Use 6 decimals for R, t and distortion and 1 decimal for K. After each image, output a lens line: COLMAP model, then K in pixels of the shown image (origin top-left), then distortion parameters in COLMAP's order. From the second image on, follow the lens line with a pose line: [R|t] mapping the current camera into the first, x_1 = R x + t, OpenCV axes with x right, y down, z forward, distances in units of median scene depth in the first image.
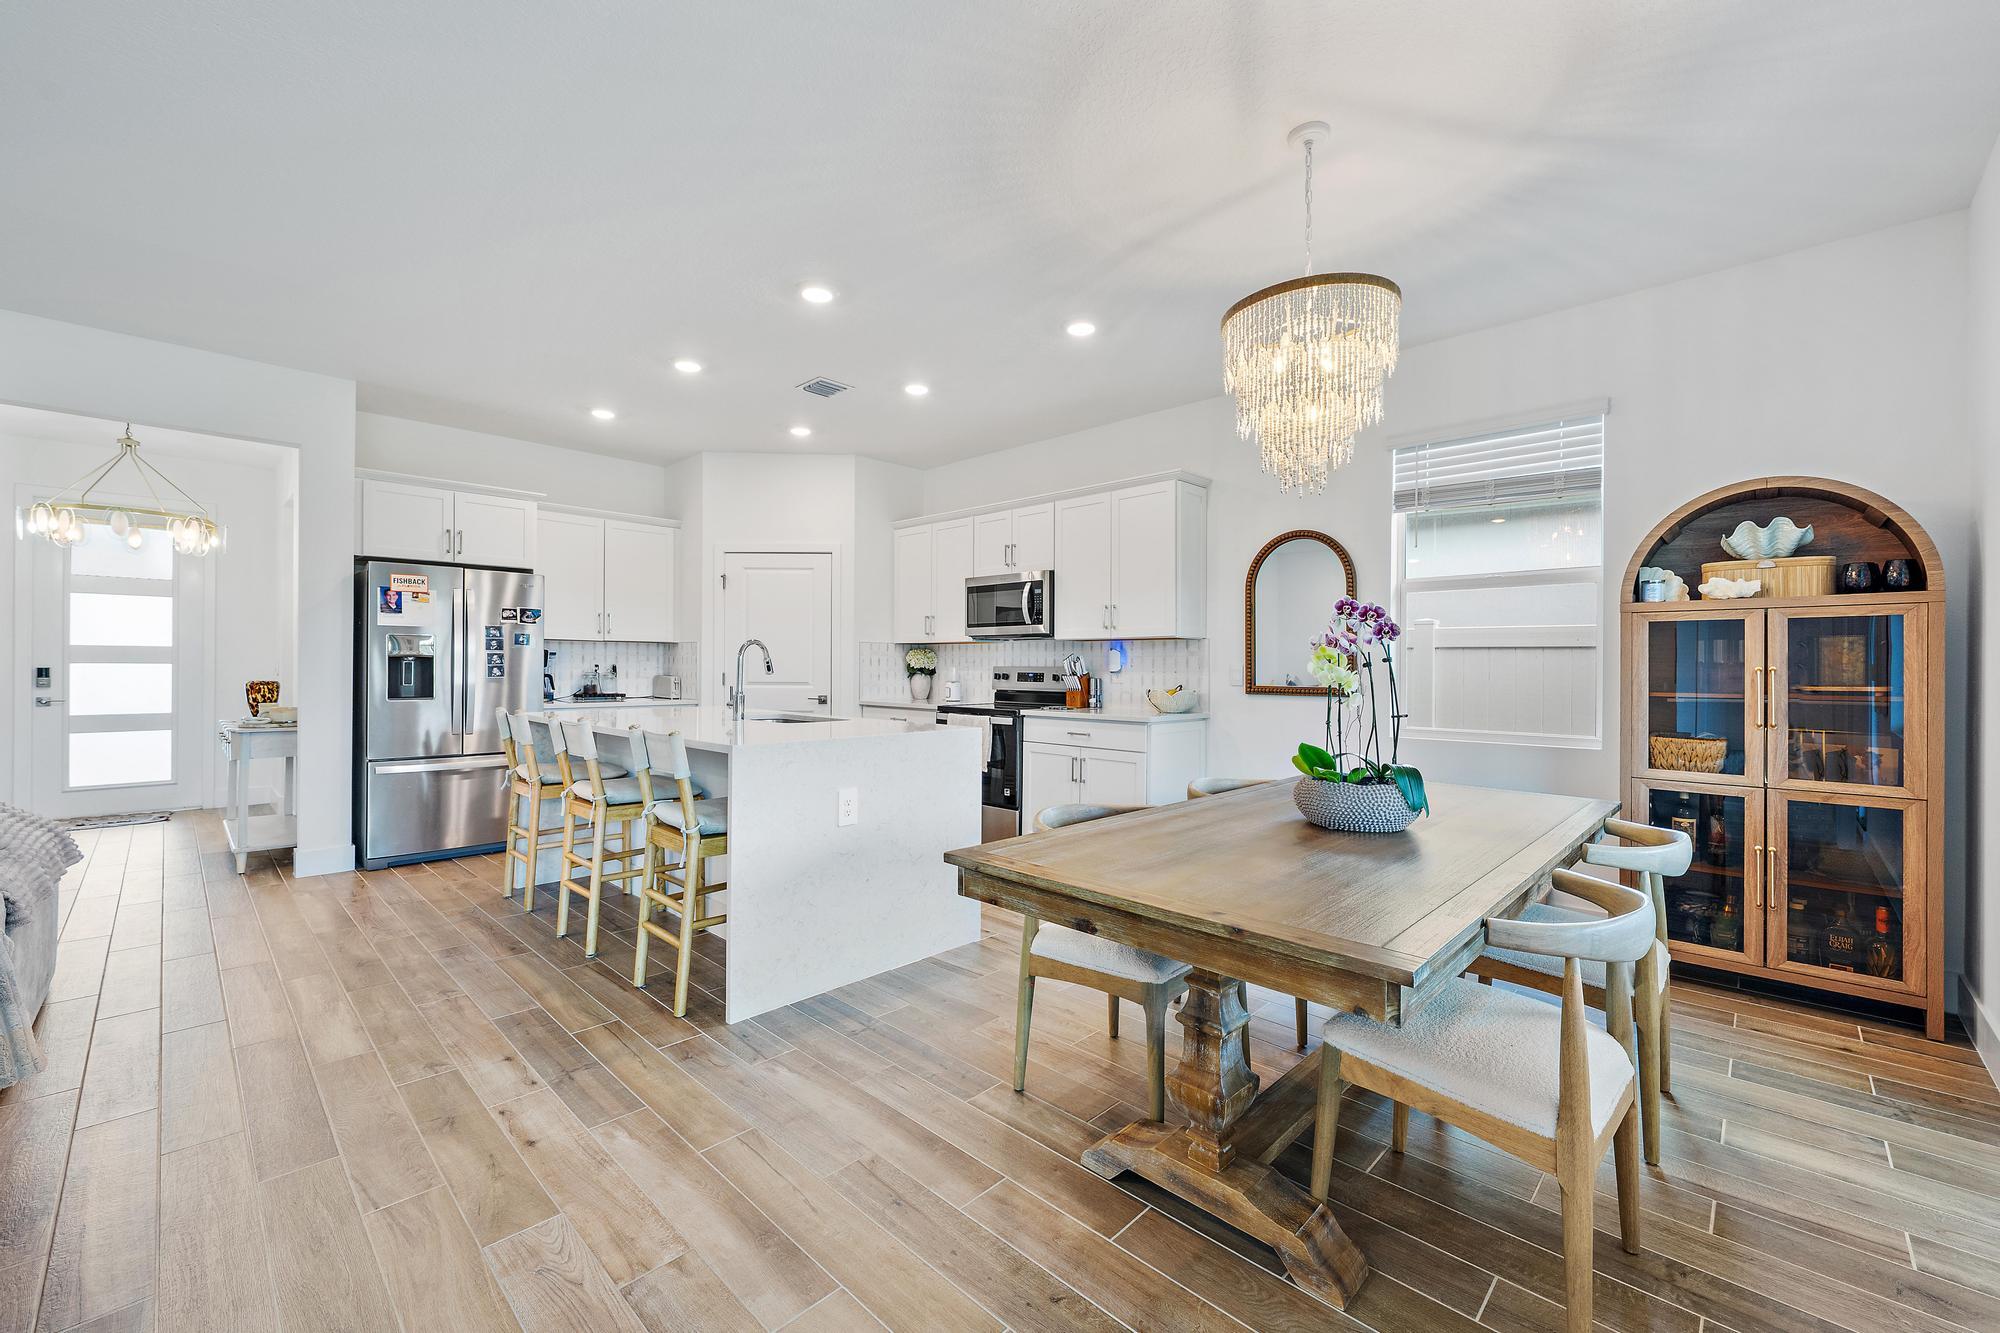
lens RADIAL K [[801.2, 0, 1009.0], [0, 801.2, 666.7], [0, 0, 1]] dist [-0.003611, 0.000932]
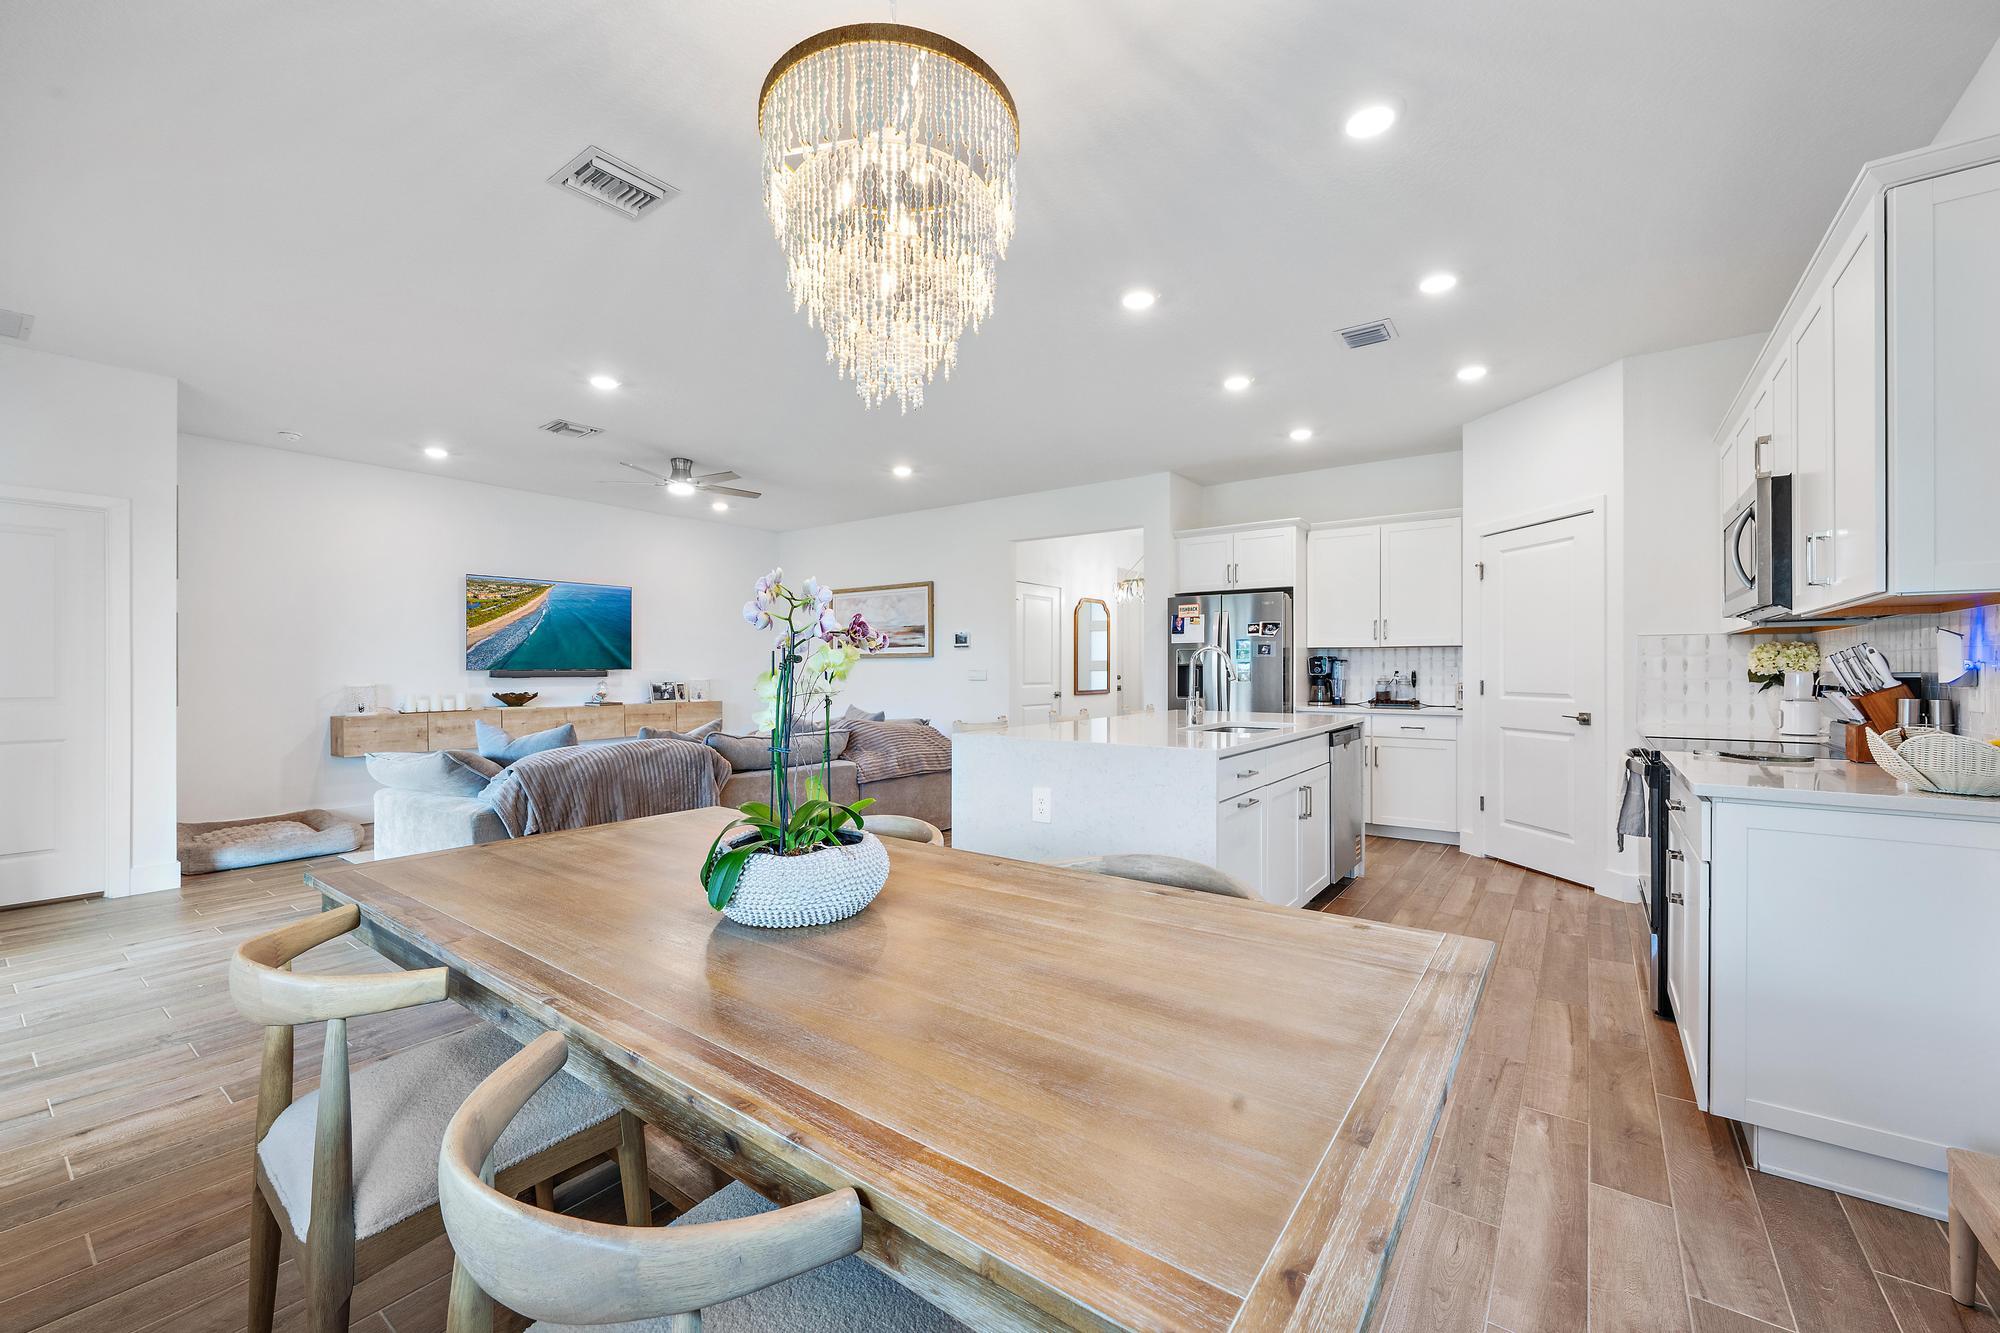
lens RADIAL K [[801.2, 0, 1002.5], [0, 801.2, 672.0], [0, 0, 1]] dist [-0.003611, 0.000932]
pose [[0.125531, -0.003047, -0.992085, 0.475901], [-0.000146, 0.999995, -0.003090, 0.001835], [0.992090, 0.000532, 0.125530, 0.462572]]
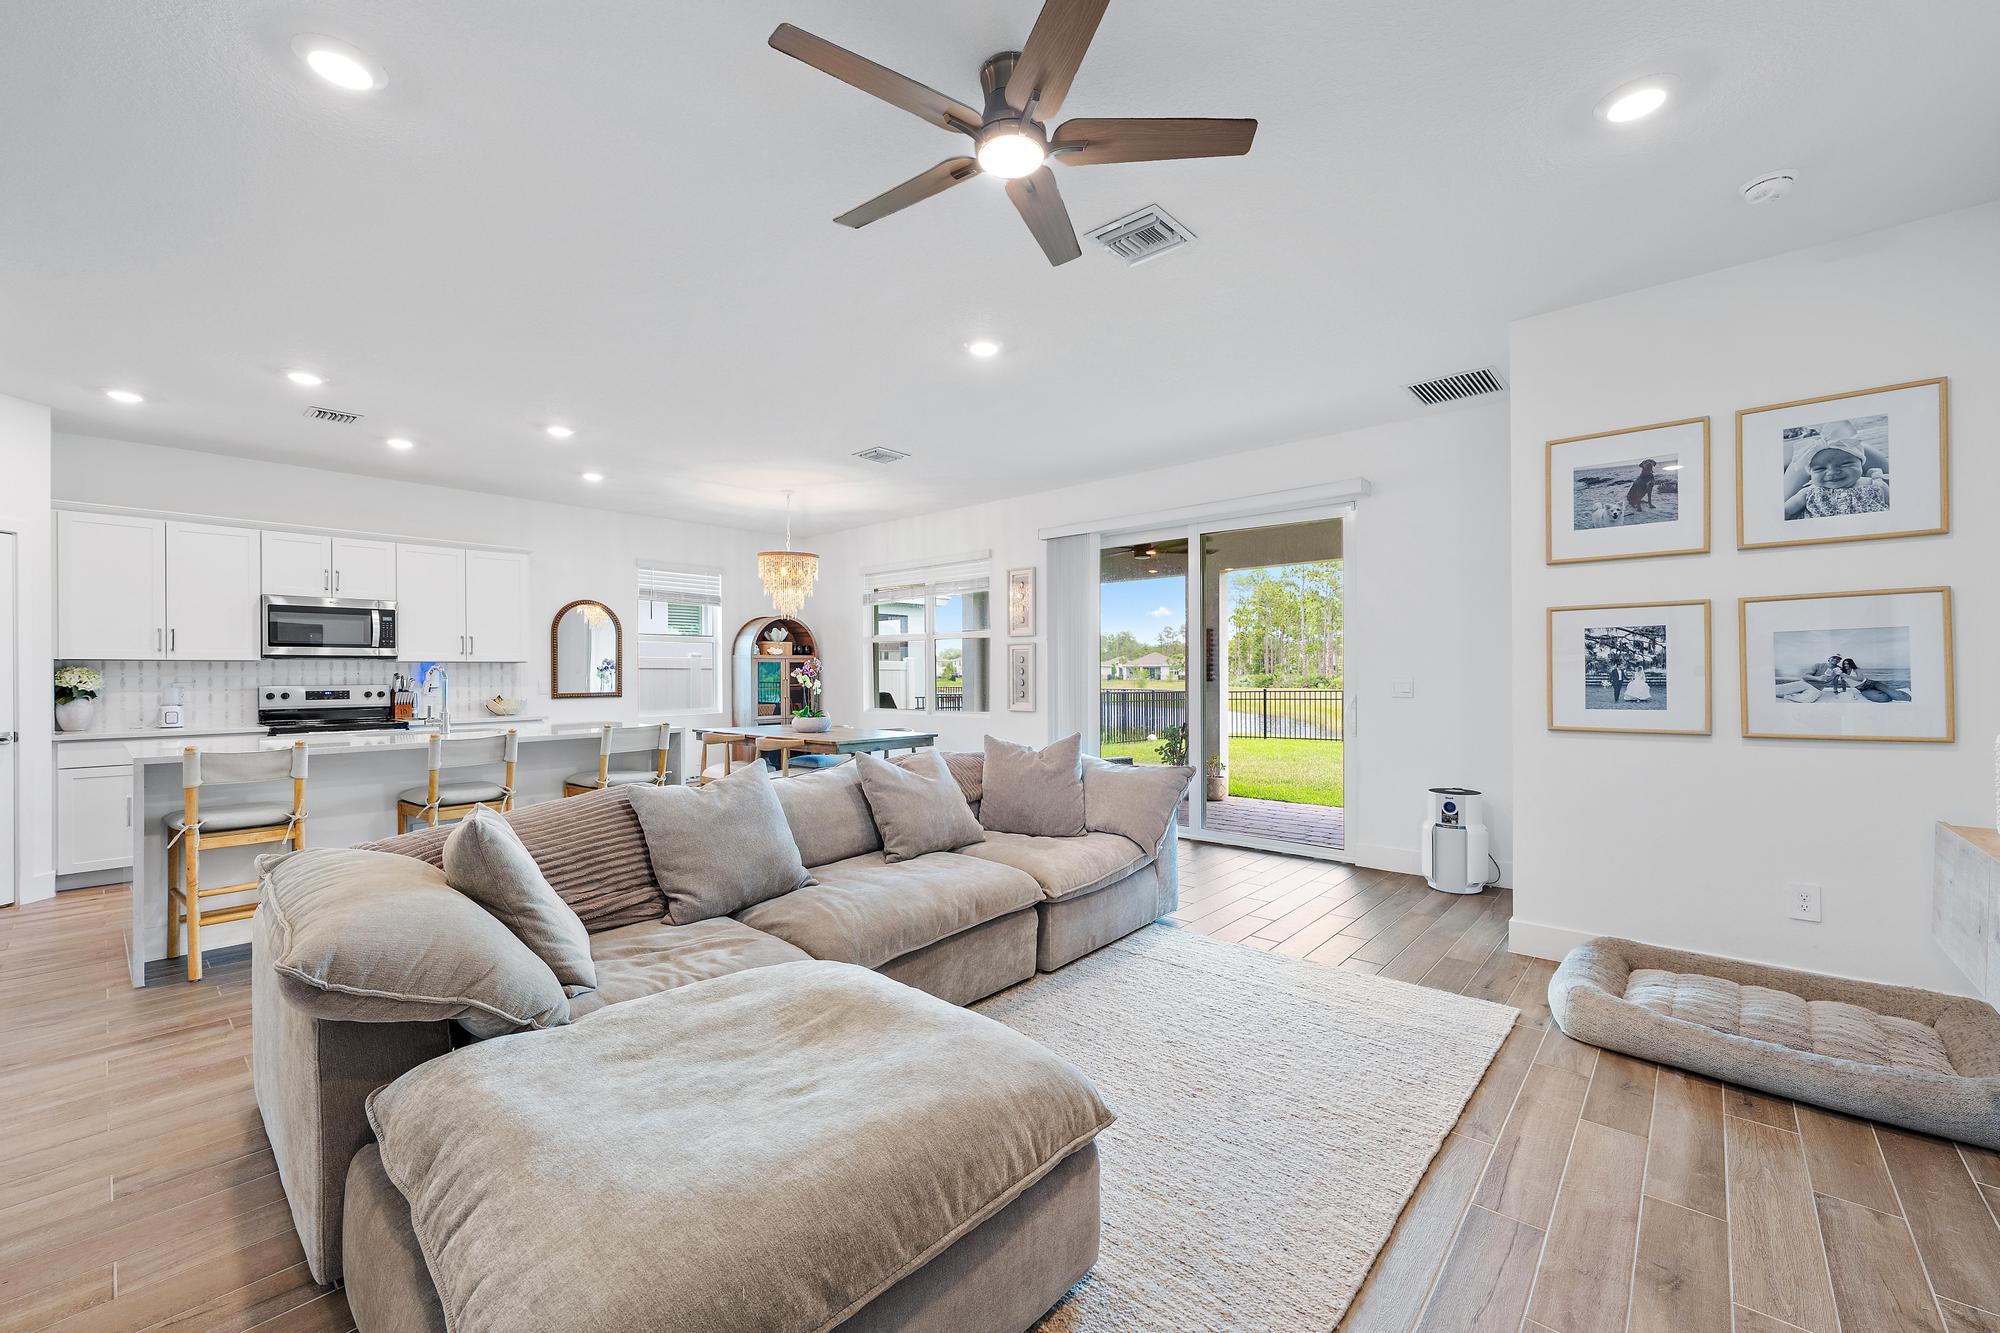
lens RADIAL K [[801.2, 0, 996.7], [0, 801.2, 676.1], [0, 0, 1]] dist [-0.003611, 0.000932]
pose [[-0.032164, -0.010094, 0.999432, -1.128291], [0.005656, 0.999931, 0.010282, -0.019046], [-0.999467, 0.005983, -0.032105, 0.167796]]
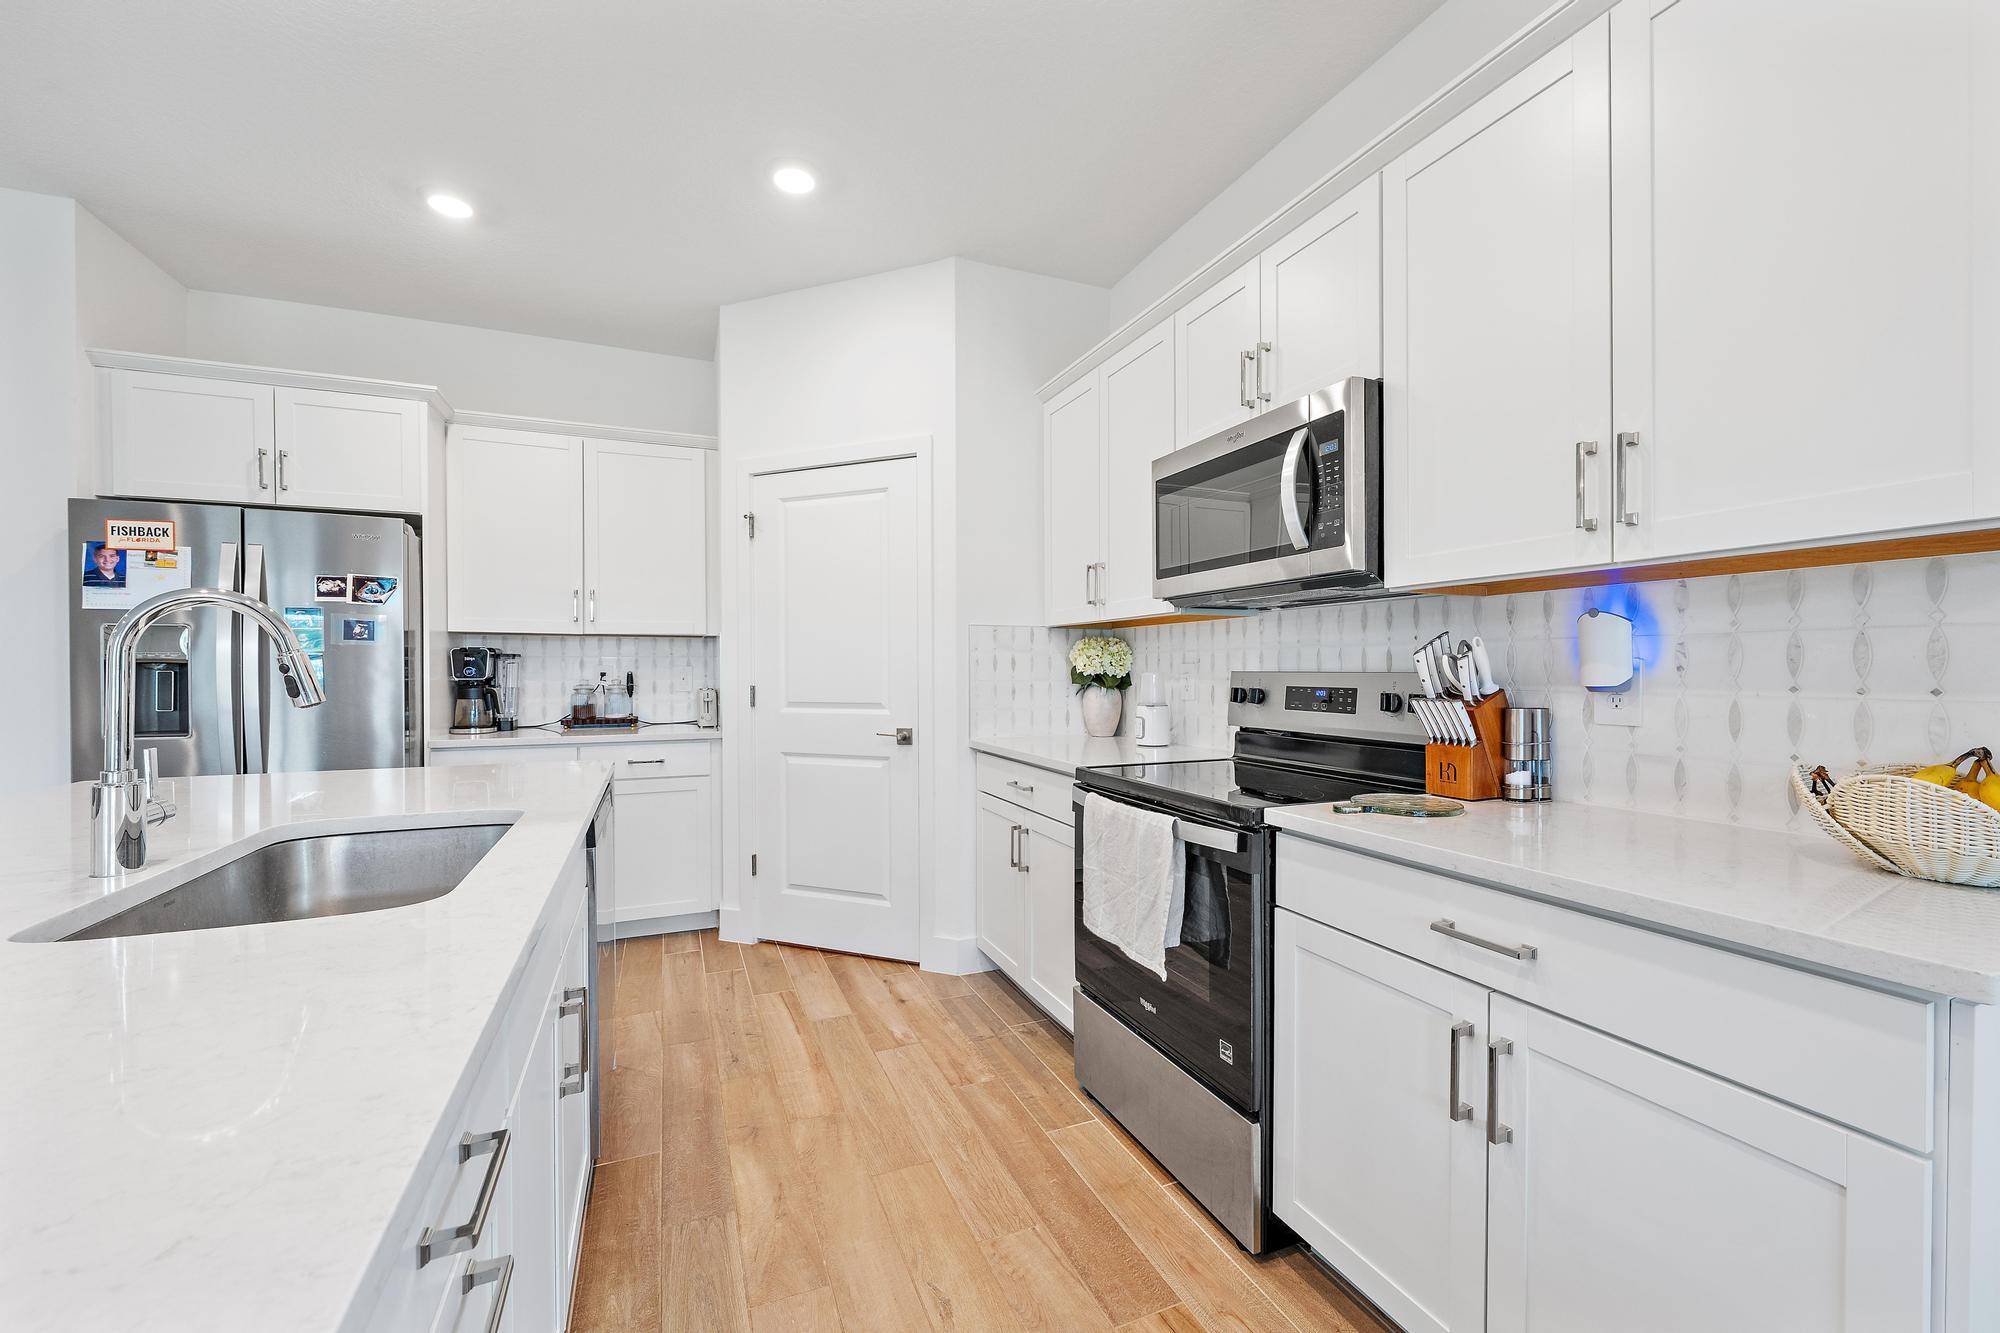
lens RADIAL K [[801.2, 0, 1010.9], [0, 801.2, 672.2], [0, 0, 1]] dist [-0.003611, 0.000932]
pose [[0.918547, -0.006956, -0.395251, 0.045618], [0.007999, 0.999968, 0.000992, -0.001247], [0.395231, -0.004073, 0.918573, 0.635510]]
